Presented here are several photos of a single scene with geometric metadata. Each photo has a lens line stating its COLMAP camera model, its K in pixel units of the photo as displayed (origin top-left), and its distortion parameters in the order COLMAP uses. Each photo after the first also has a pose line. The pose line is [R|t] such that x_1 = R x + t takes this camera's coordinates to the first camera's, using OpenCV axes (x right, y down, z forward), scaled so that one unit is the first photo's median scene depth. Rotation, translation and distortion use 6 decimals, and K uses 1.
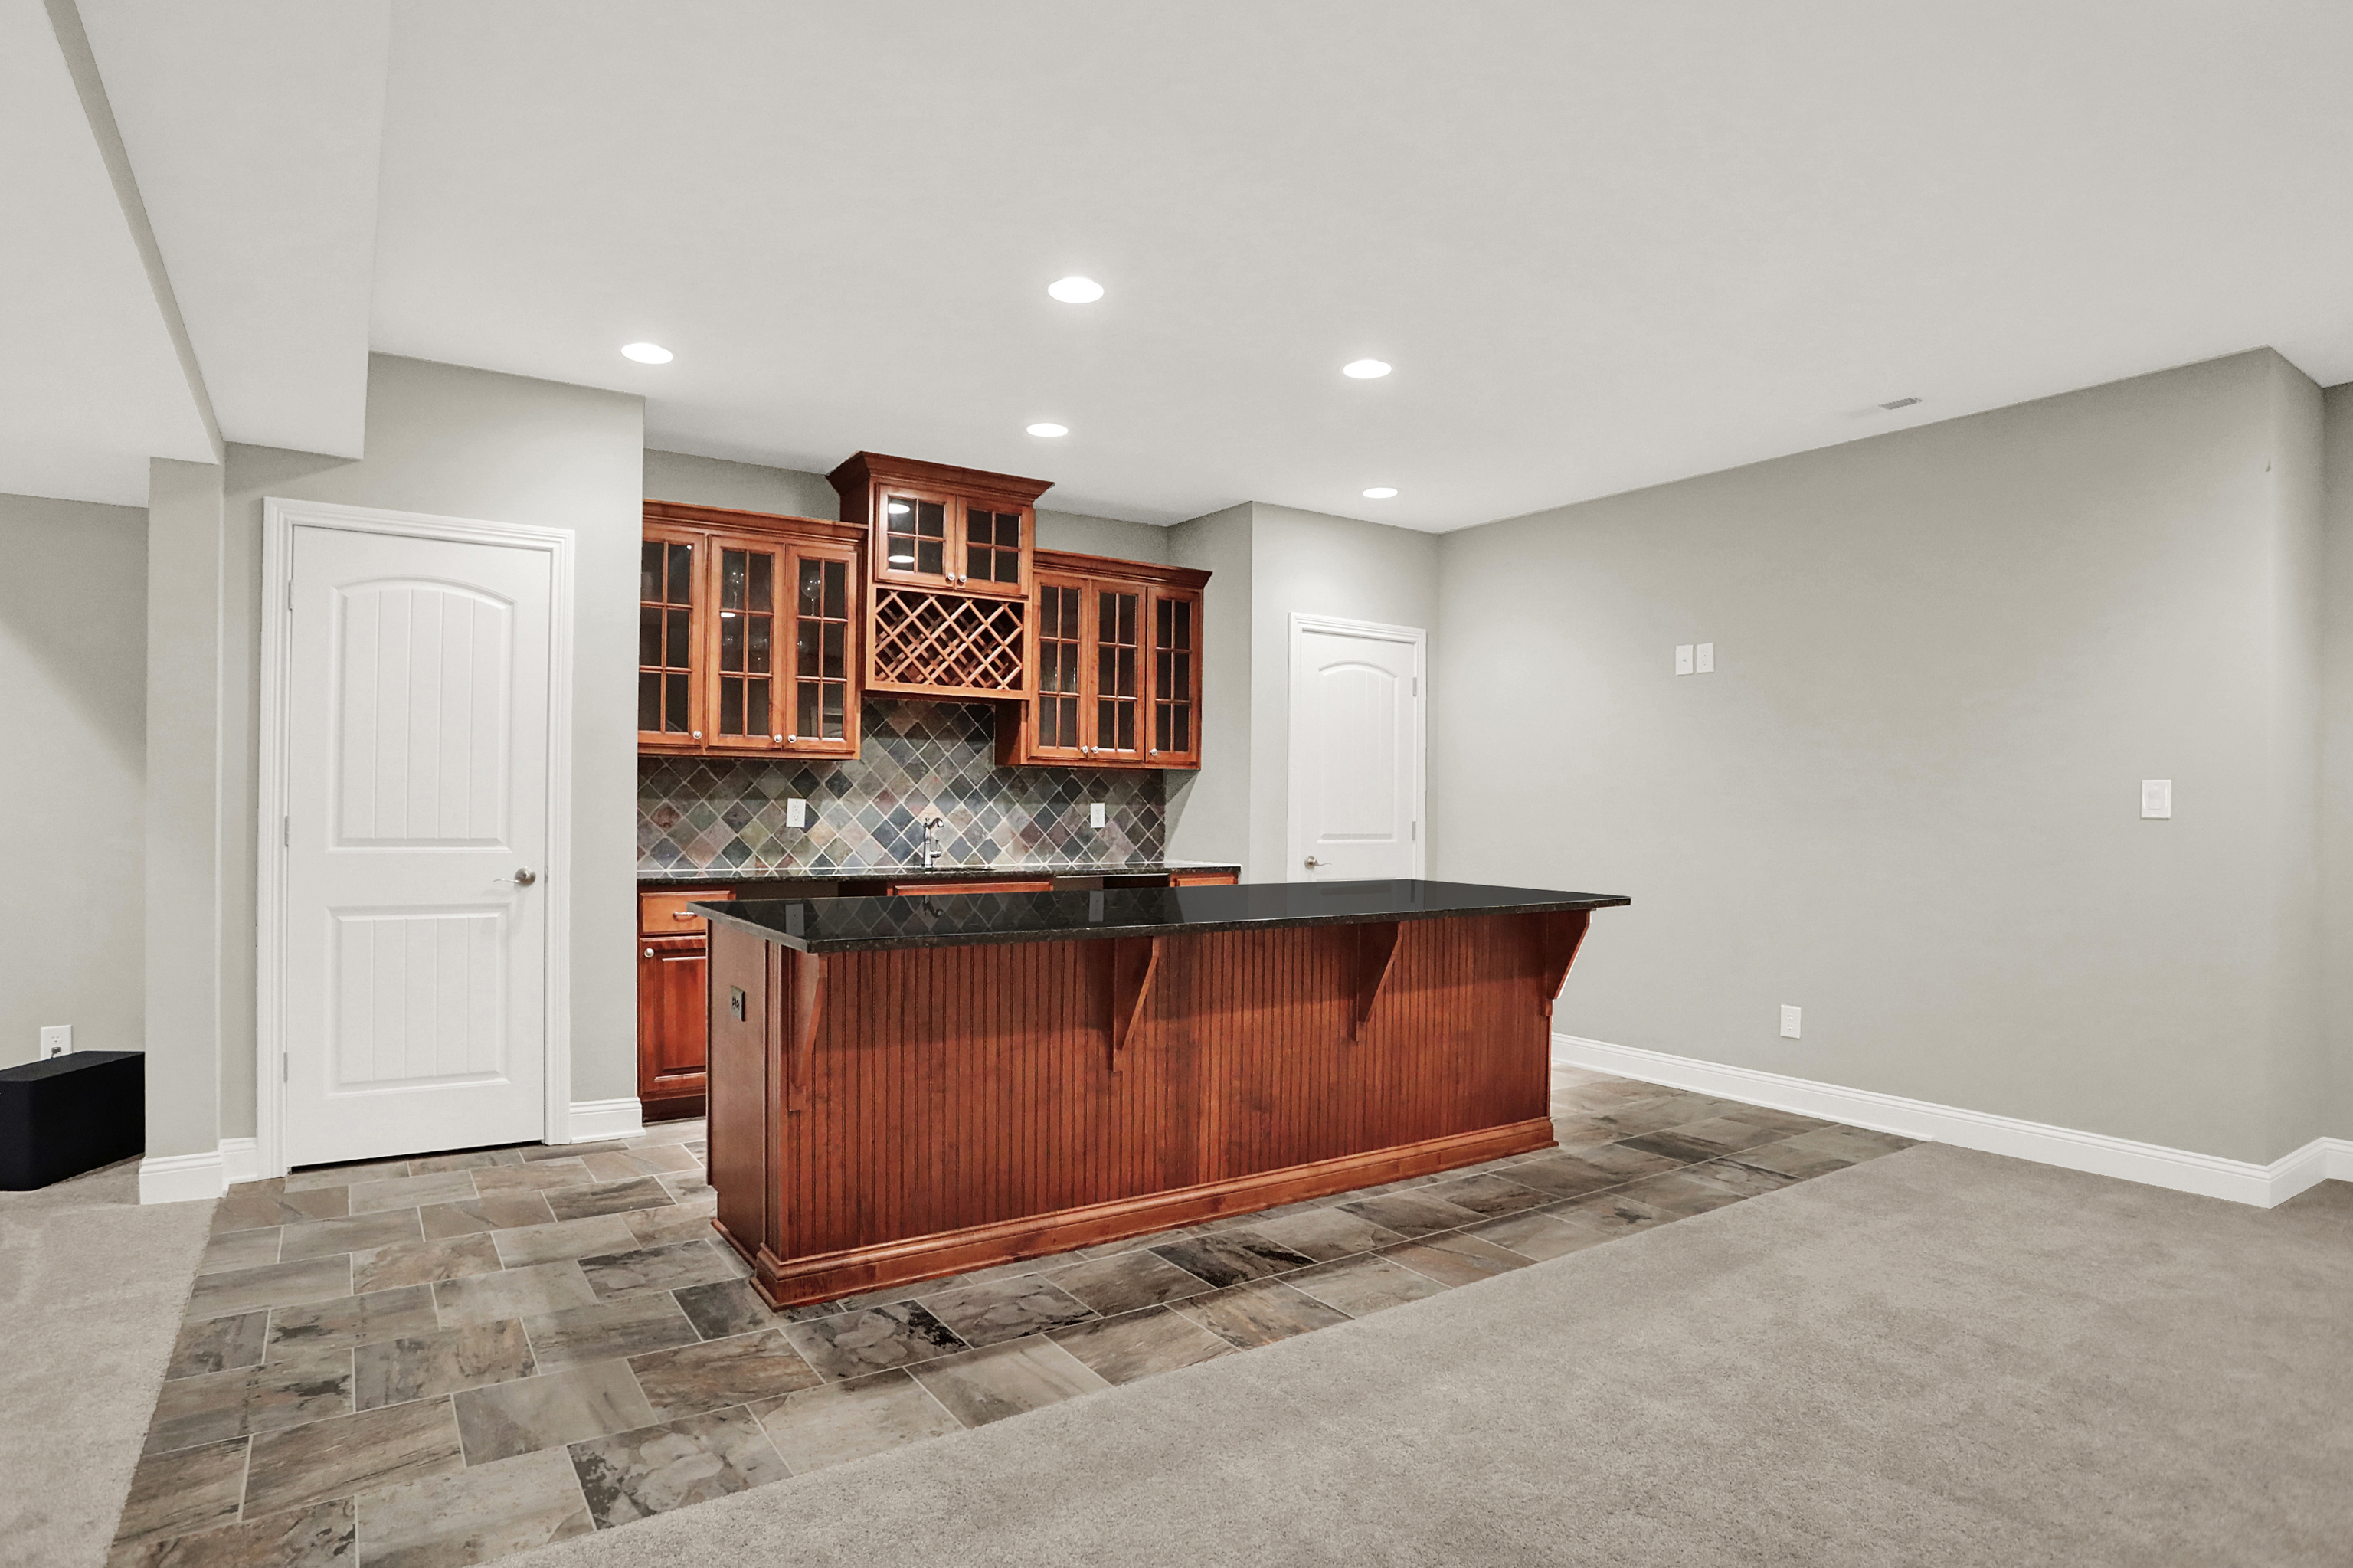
lens RADIAL K [[1225.6, 0, 1176.5], [0, 1225.6, 784.0], [0, 0, 1]] dist [-0.036152, 0.000569]
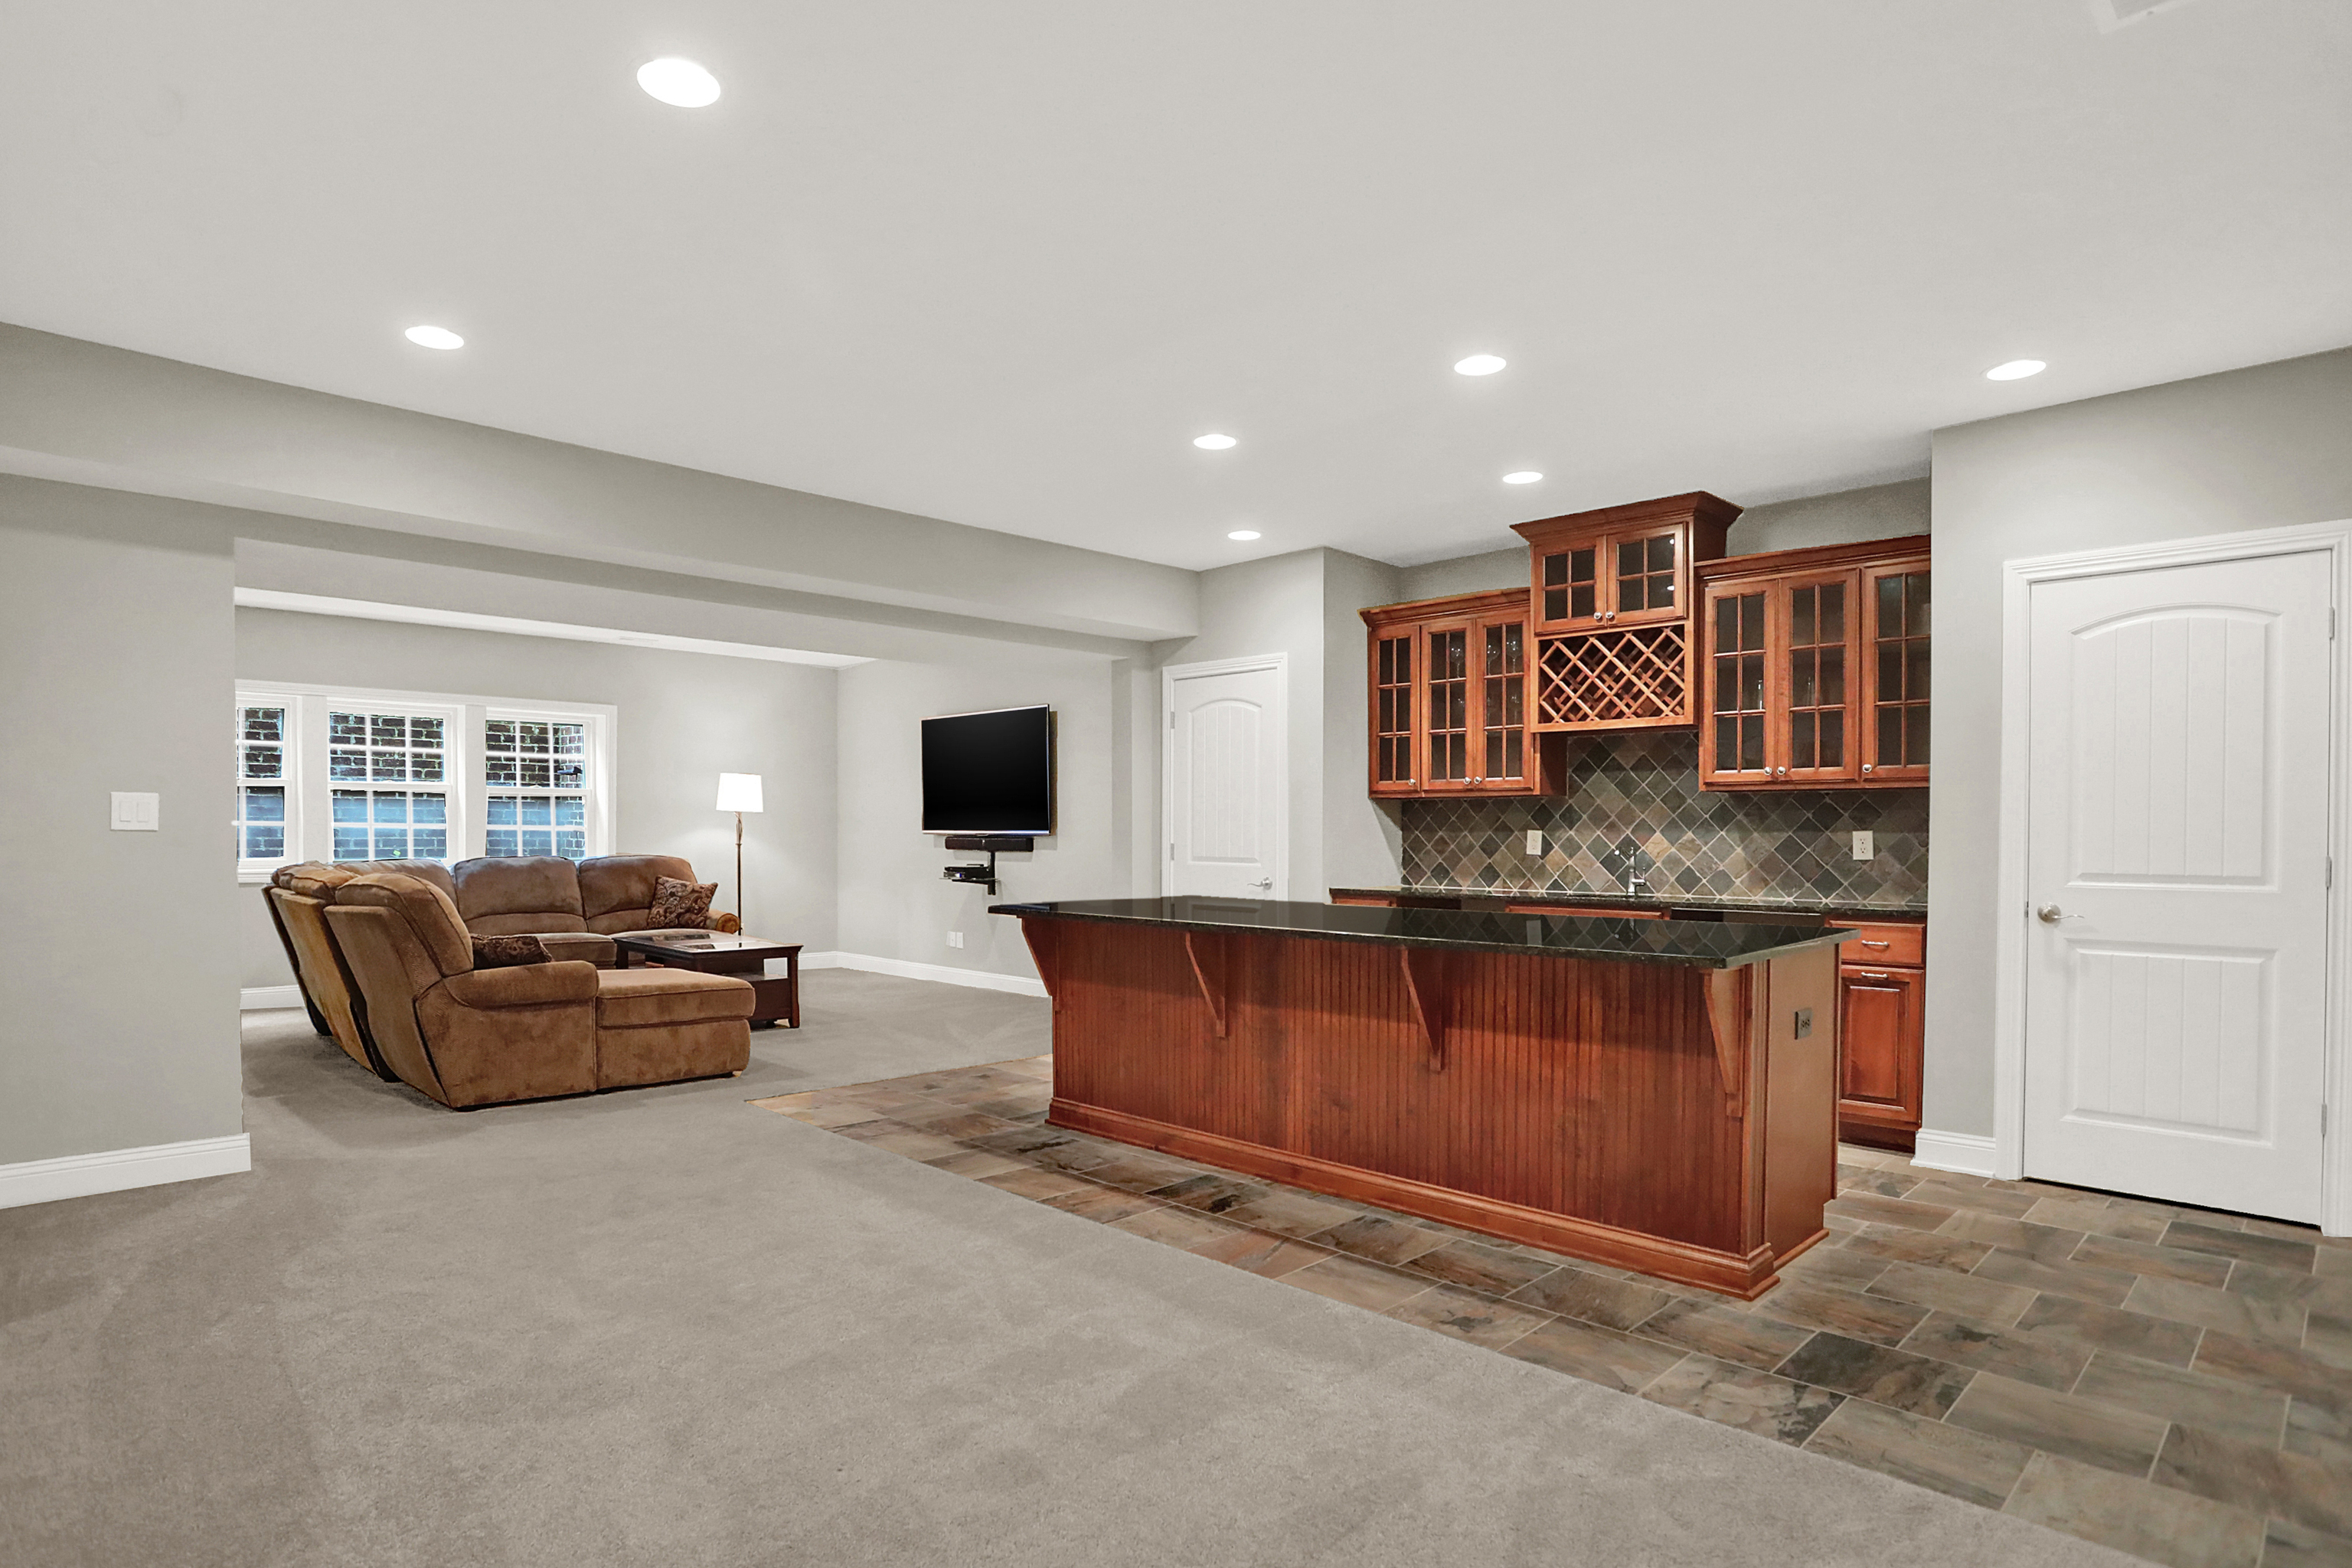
lens RADIAL K [[1234.3, 0, 1183.0], [0, 1234.3, 842.5], [0, 0, 1]] dist [-0.014565, 0.000197]
pose [[0.221736, -0.002916, -0.975102, 0.860175], [0.018292, 0.999832, 0.001170, 0.018520], [0.974935, -0.018096, 0.221752, 0.473561]]
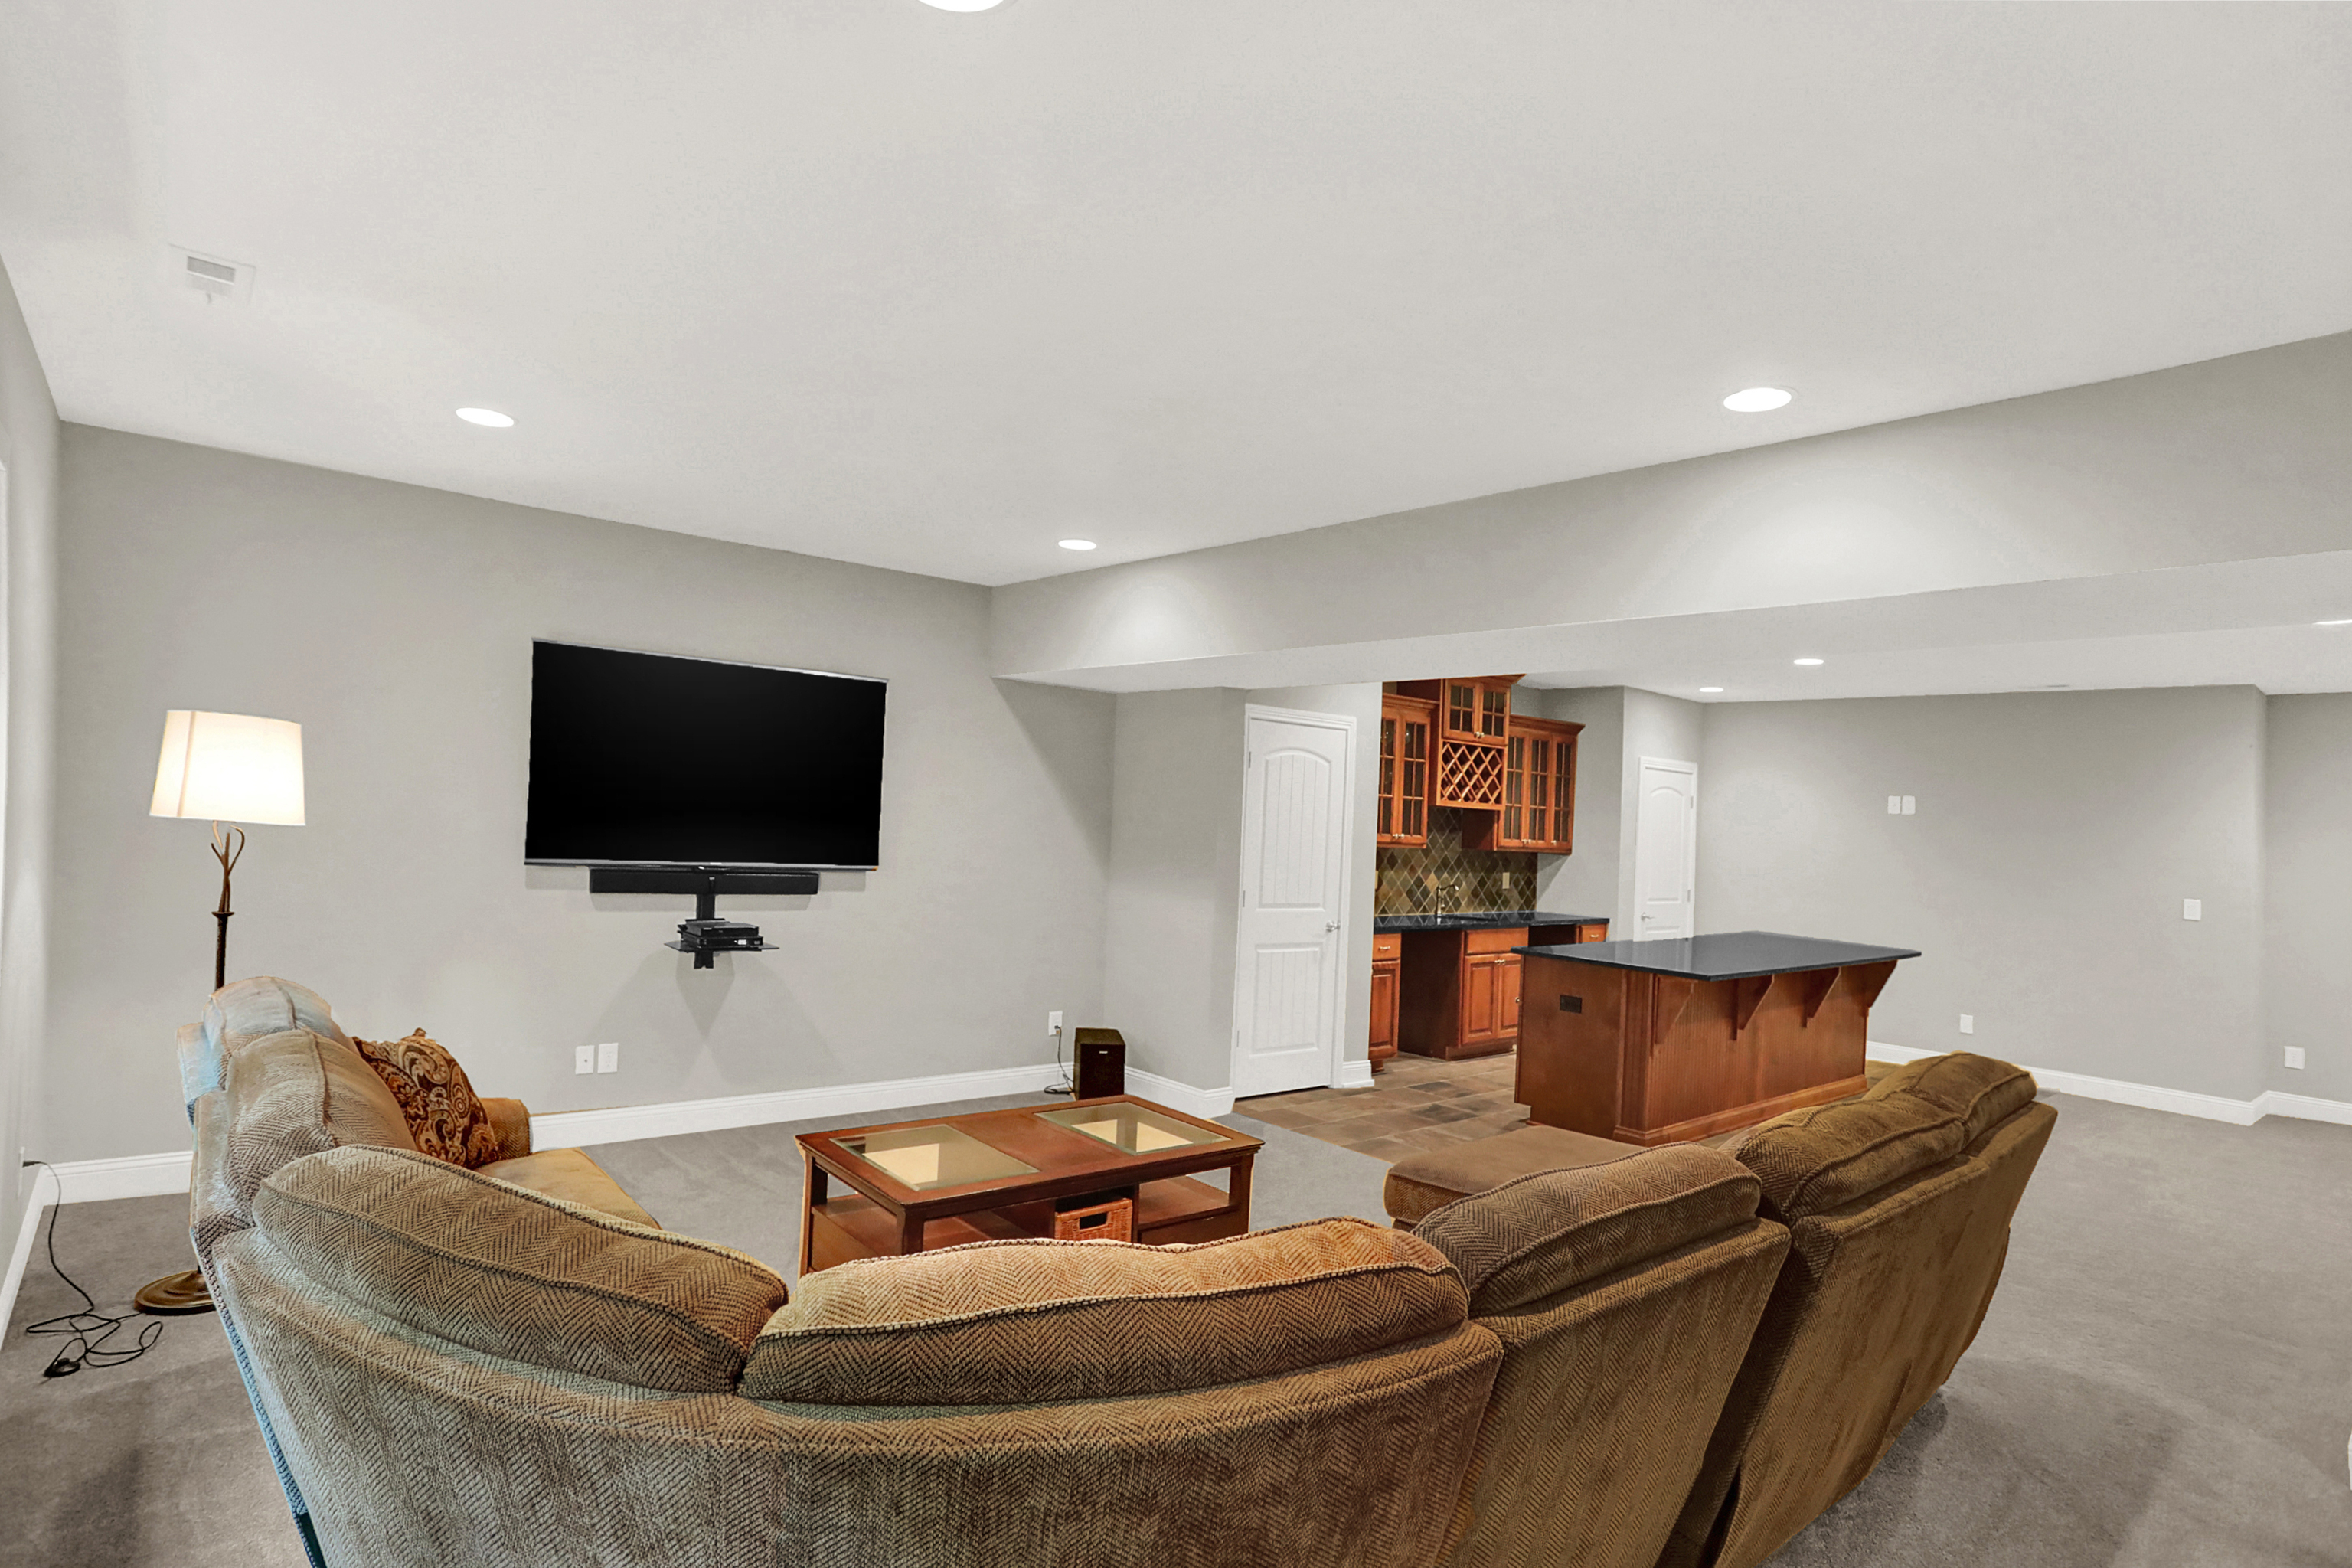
lens RADIAL K [[1197.9, 0, 1250.8], [0, 1197.9, 746.8], [0, 0, 1]] dist [0.000342, 0.000435]
pose [[0.986325, 0.048658, 0.157467, -0.814006], [-0.042734, 0.998253, -0.040793, -0.086884], [-0.159177, 0.033506, 0.986681, -0.553204]]
